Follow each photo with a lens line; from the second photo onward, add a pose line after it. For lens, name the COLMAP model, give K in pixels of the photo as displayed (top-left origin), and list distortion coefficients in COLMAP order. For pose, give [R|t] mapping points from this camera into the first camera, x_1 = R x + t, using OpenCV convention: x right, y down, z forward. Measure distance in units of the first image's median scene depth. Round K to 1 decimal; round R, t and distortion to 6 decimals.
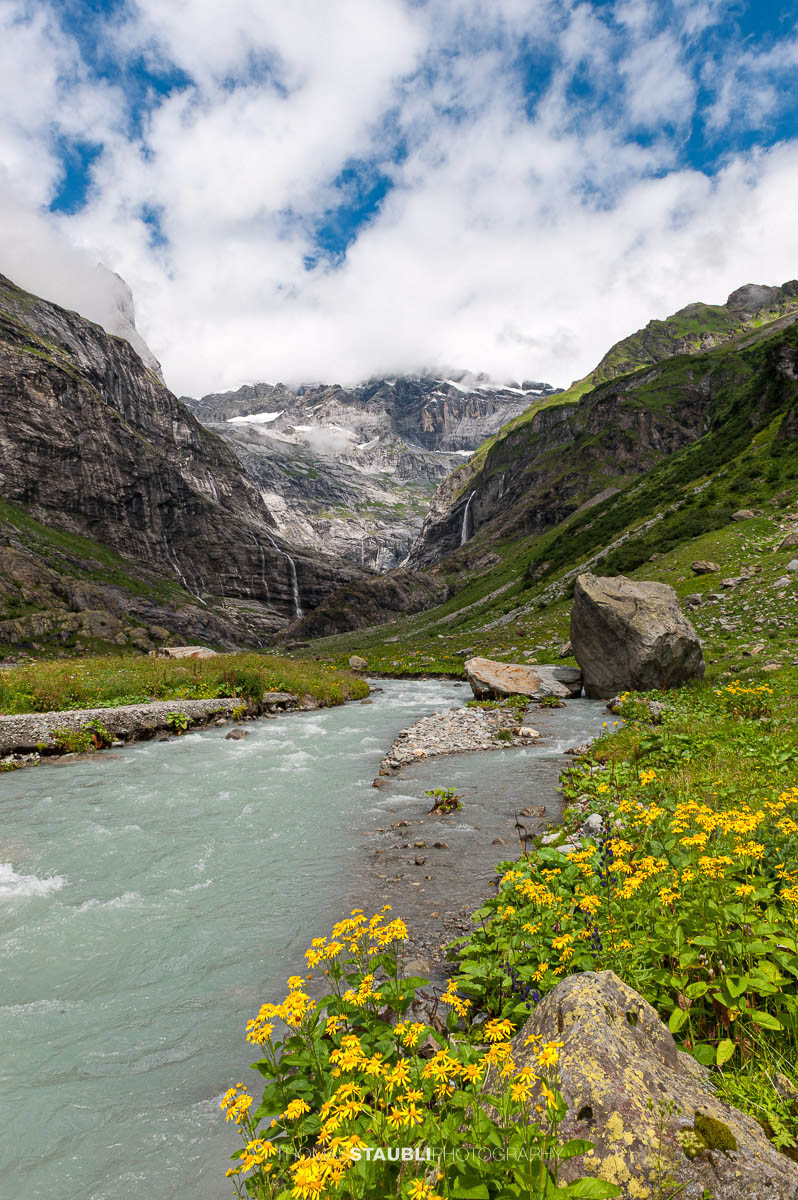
lens RADIAL K [[874.5, 0, 399.3], [0, 874.5, 595.9], [0, 0, 1]] dist [0.053712, -0.029166]
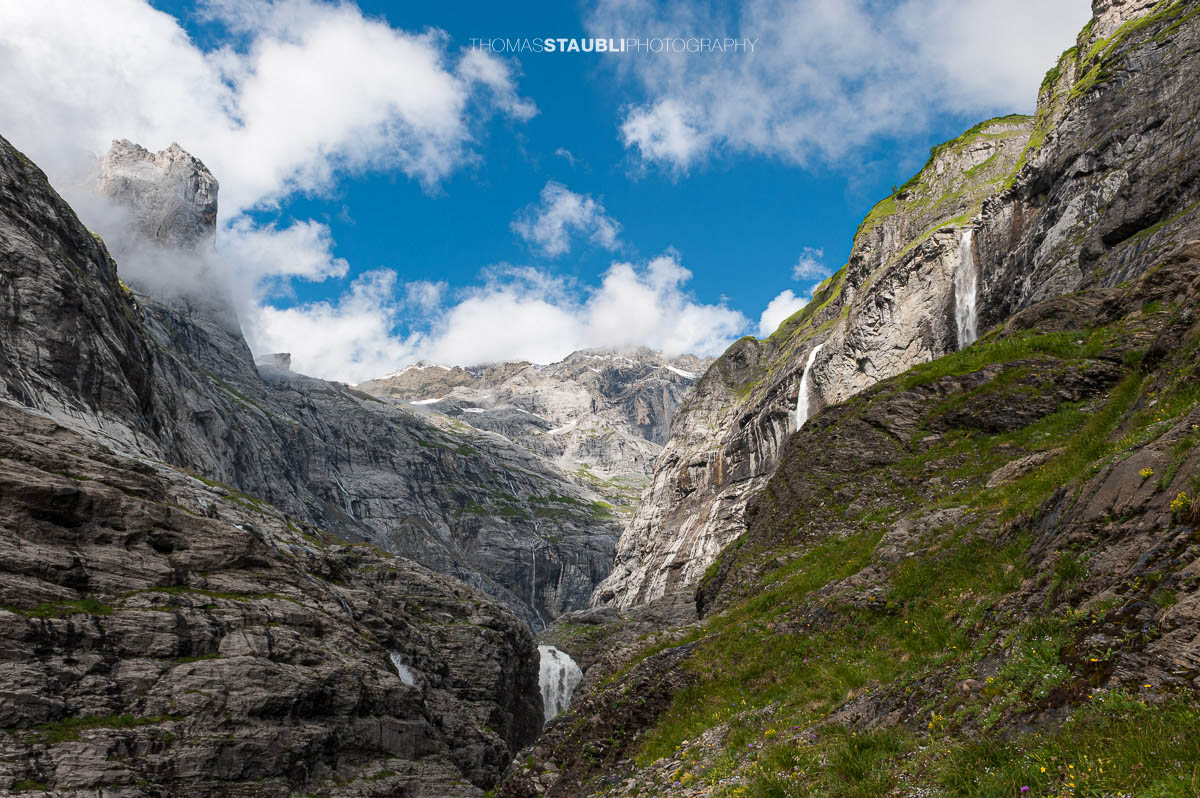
lens RADIAL K [[874.5, 0, 603.6], [0, 874.5, 408.6], [0, 0, 1]] dist [0.053712, -0.029166]
pose [[0.999822, 0.018278, -0.004629, 0.010260], [-0.018853, 0.965468, -0.259840, -0.013999], [-0.000280, 0.259881, 0.965641, 1.048412]]
